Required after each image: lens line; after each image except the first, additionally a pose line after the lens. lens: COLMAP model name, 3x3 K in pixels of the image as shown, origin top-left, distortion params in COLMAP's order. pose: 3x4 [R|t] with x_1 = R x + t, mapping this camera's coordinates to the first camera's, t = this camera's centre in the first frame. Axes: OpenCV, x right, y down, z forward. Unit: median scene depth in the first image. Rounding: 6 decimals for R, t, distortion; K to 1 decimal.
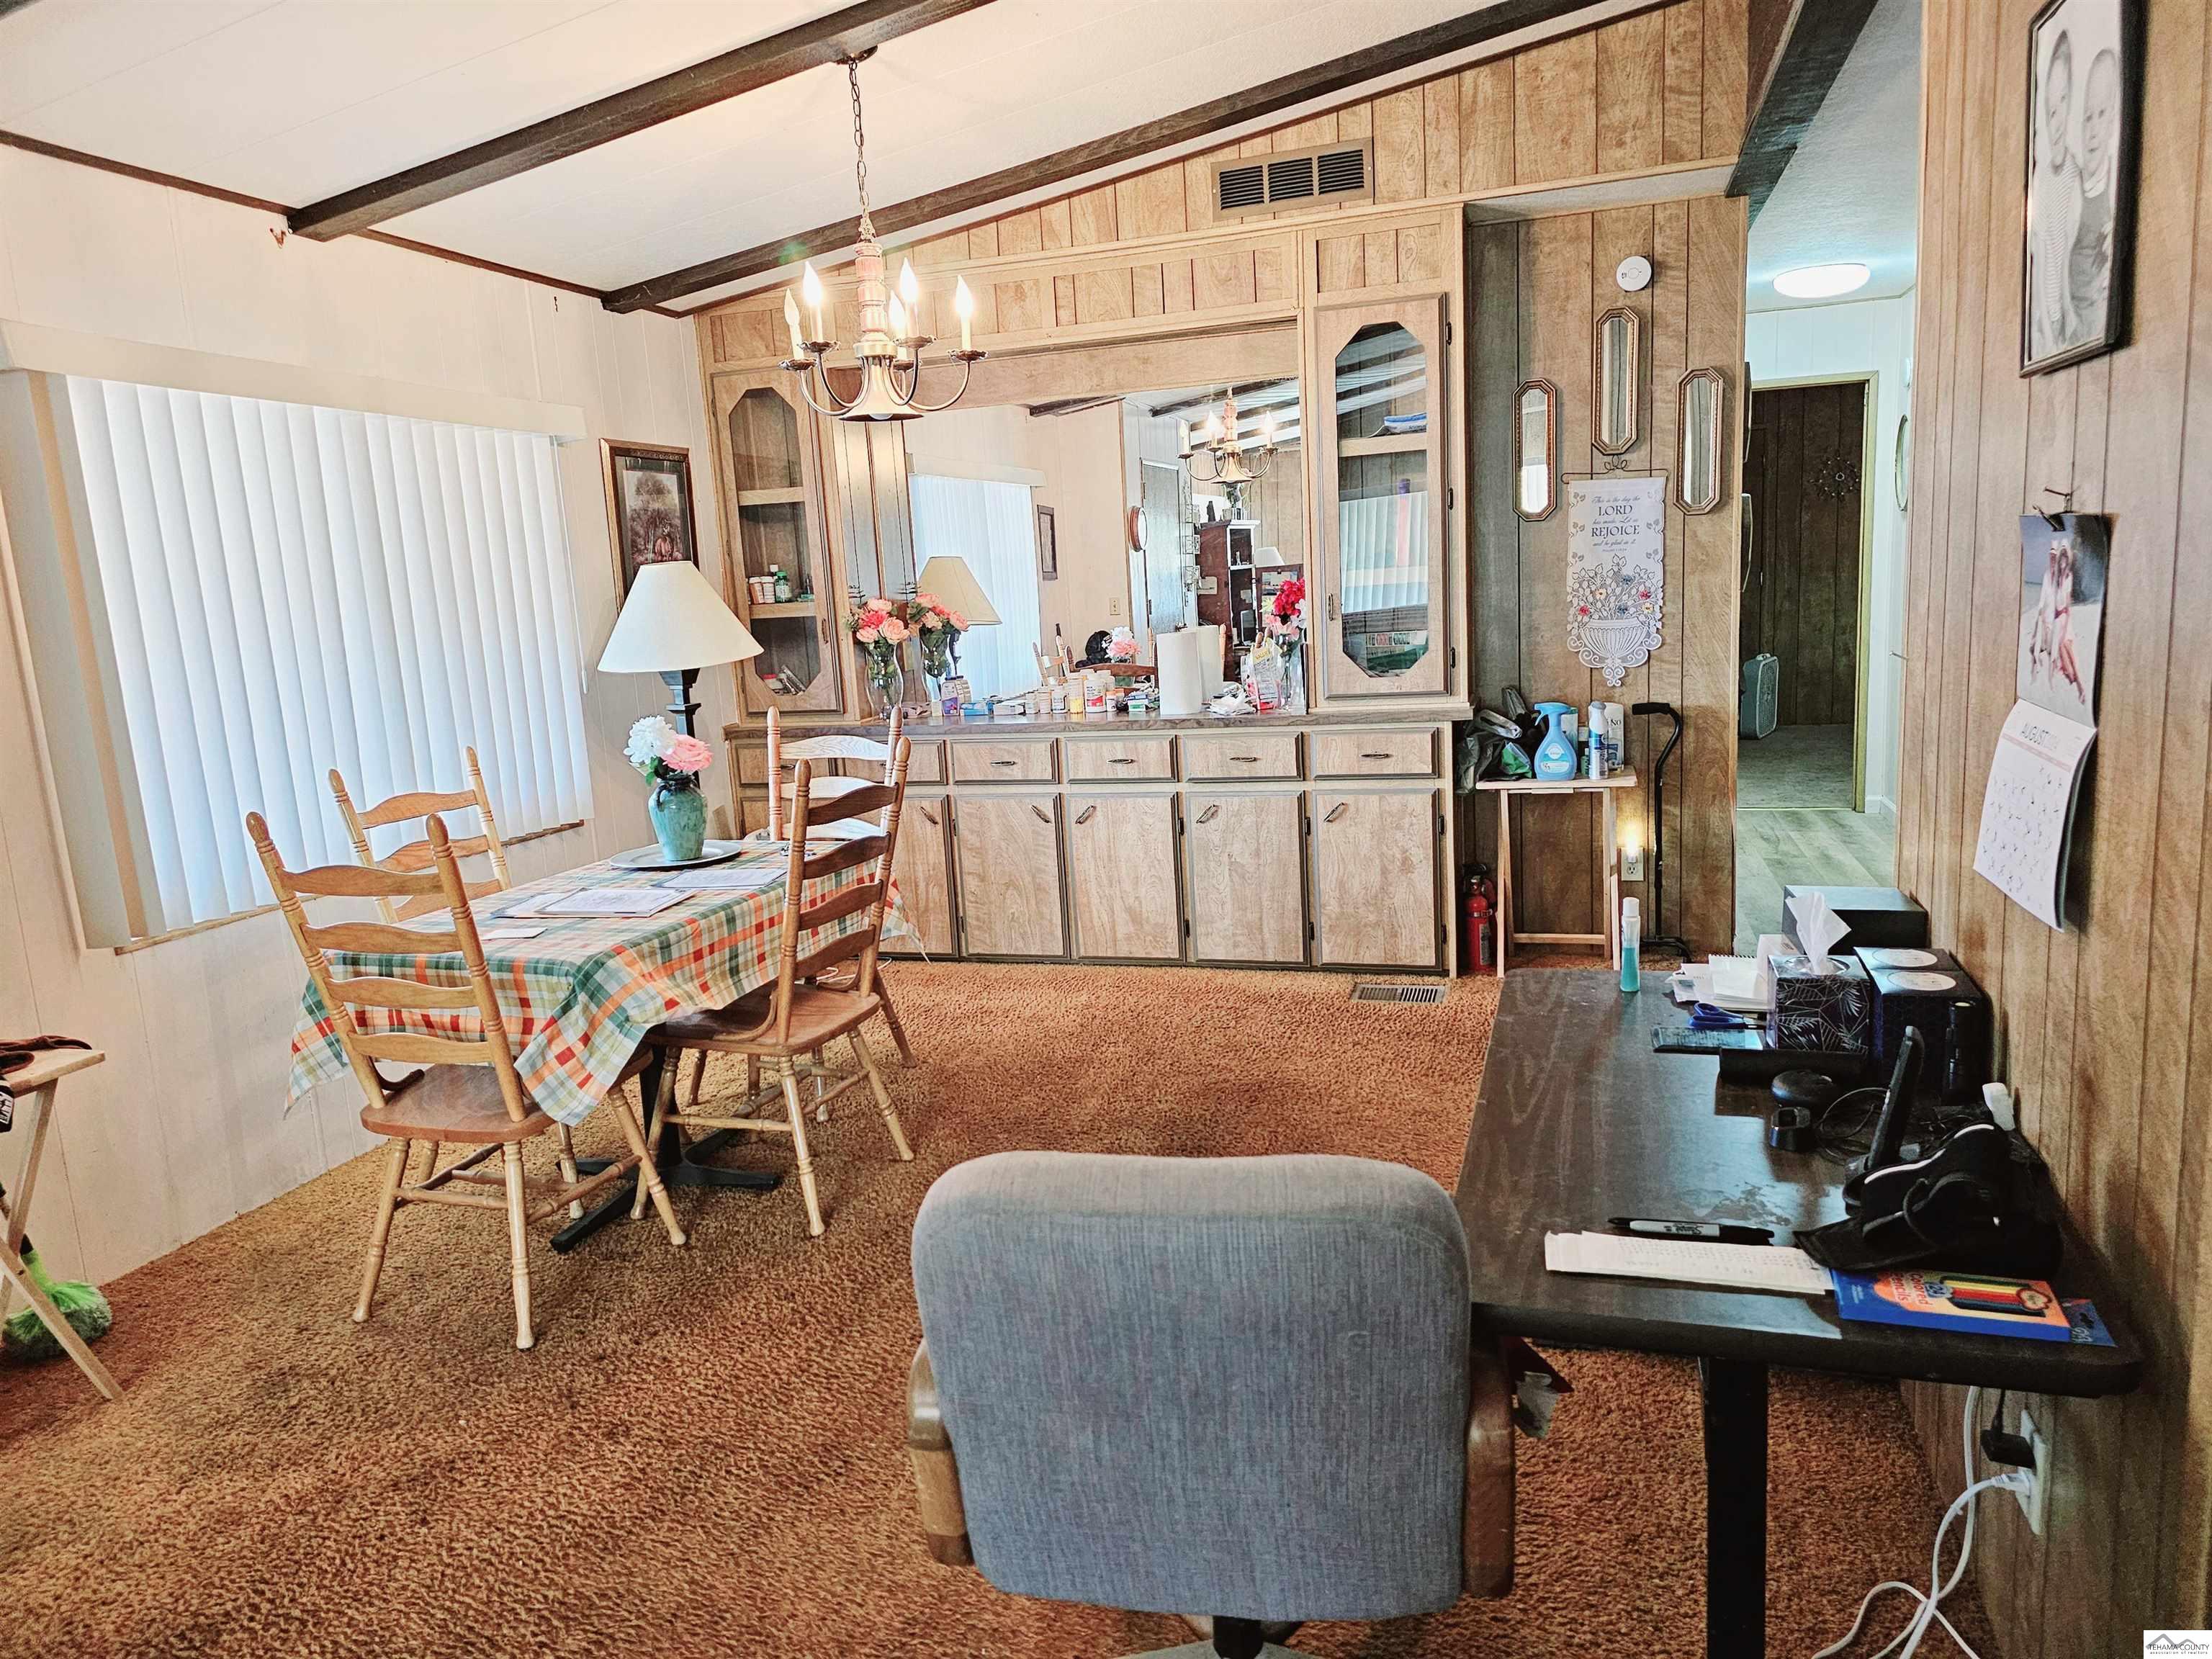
lens RADIAL K [[1495.1, 0, 1106.0], [0, 1495.1, 829.5], [0, 0, 1]] dist [0.077745, -0.081135]
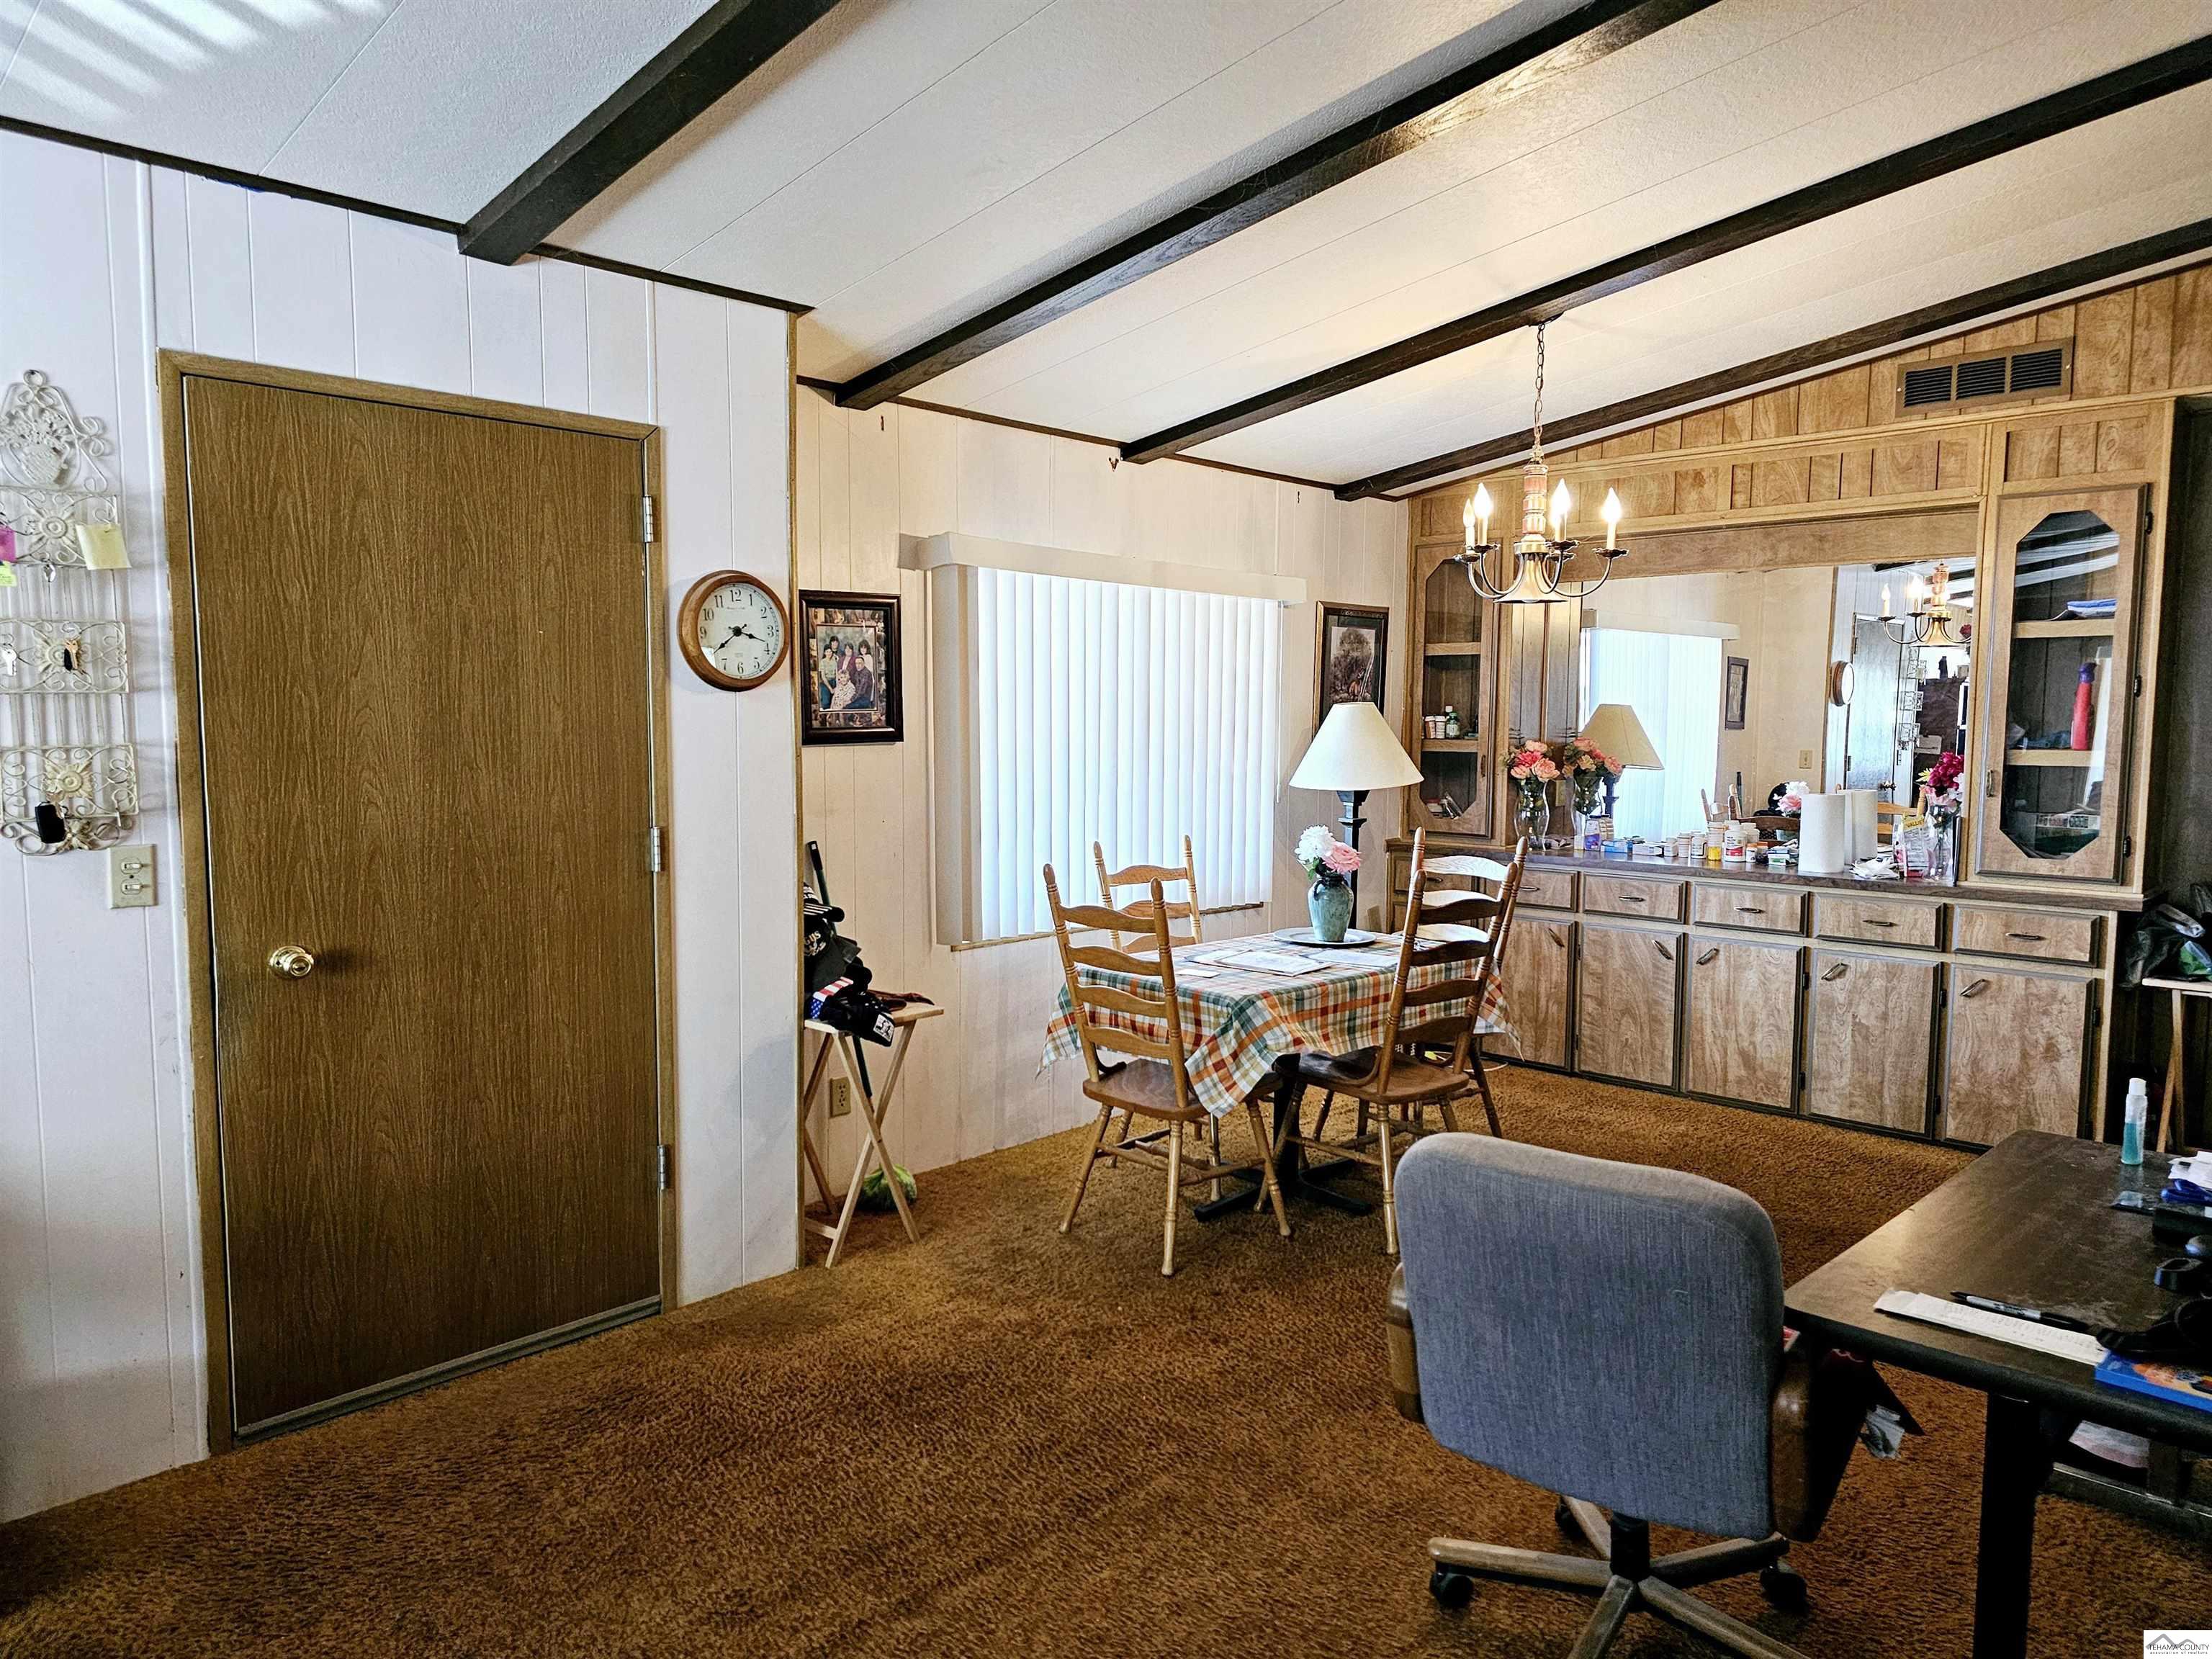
lens RADIAL K [[1472.8, 0, 1107.8], [0, 1472.8, 839.3], [0, 0, 1]] dist [-0.002396, -0.001735]
pose [[0.891998, 0.102229, -0.440328, 0.064877], [-0.133705, 0.990174, -0.040971, 0.008264], [0.431813, 0.095420, 0.896901, -0.142870]]
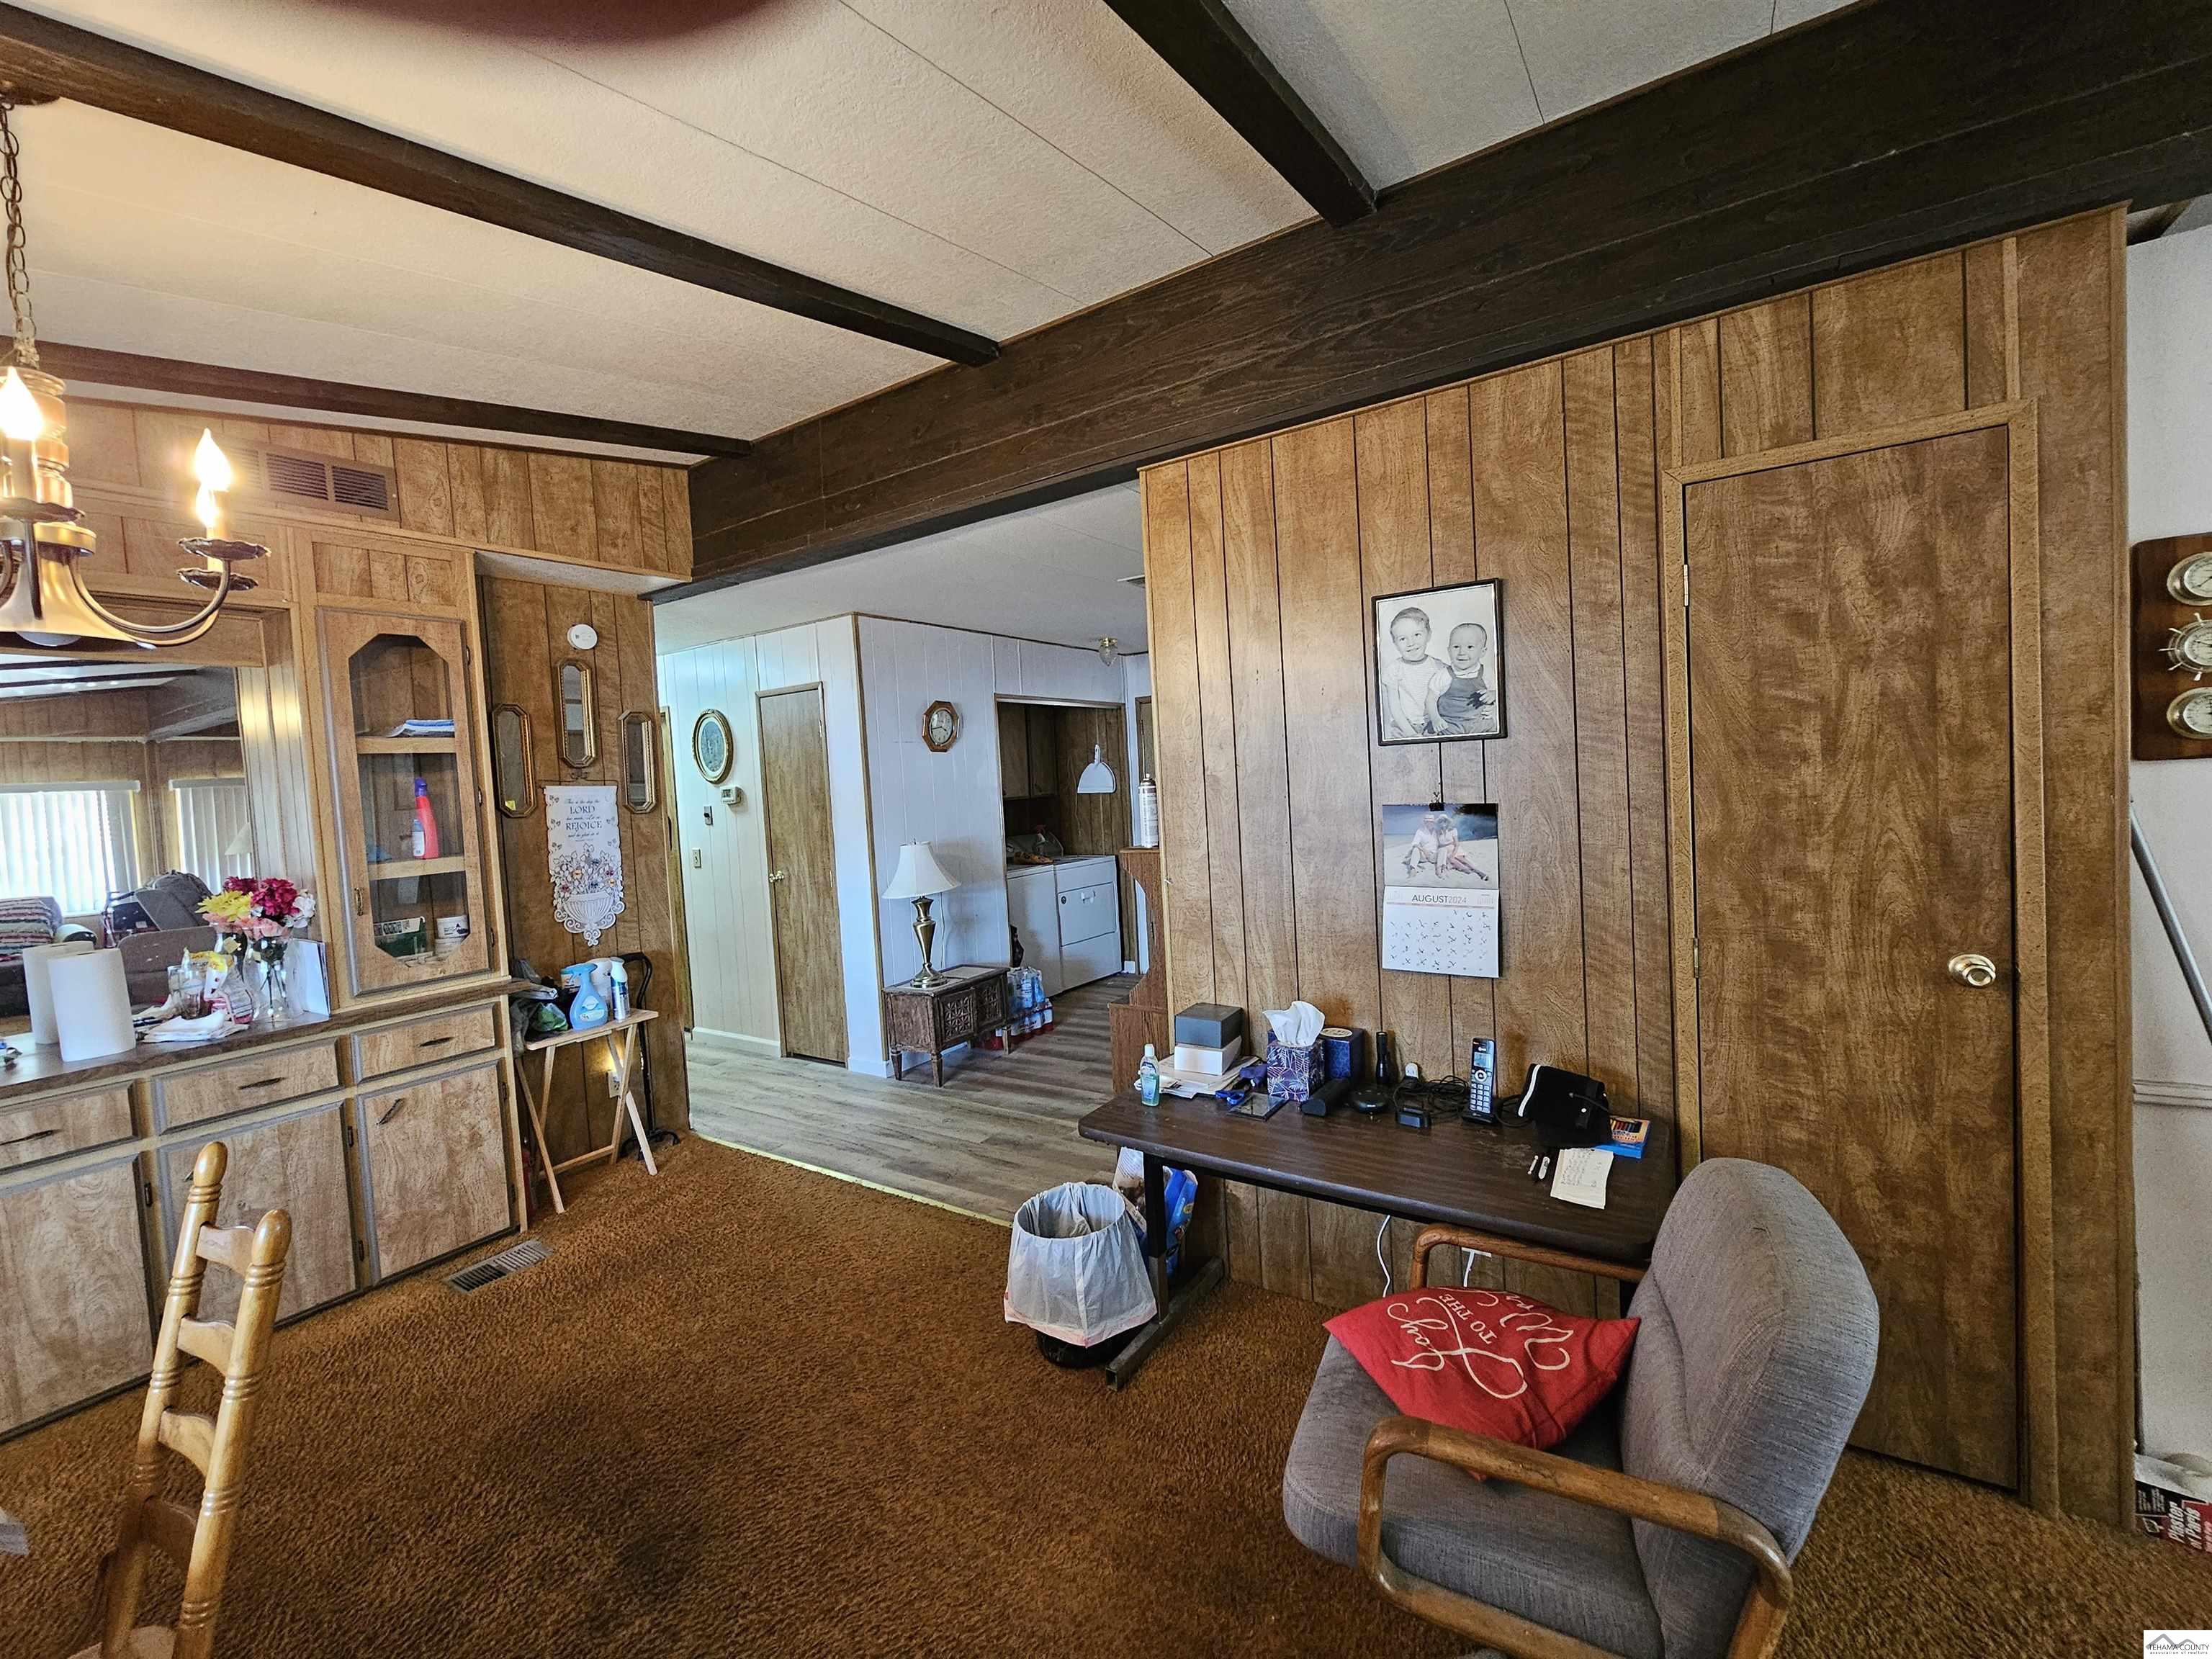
lens RADIAL K [[906.6, 0, 1105.8], [0, 906.6, 817.3], [0, 0, 1]] dist [-0.000483, 0.000012]
pose [[0.274532, 0.001944, 0.961576, -0.302774], [0.205322, 0.976817, -0.060595, -0.071697], [-0.939401, 0.214068, 0.267769, 0.404005]]
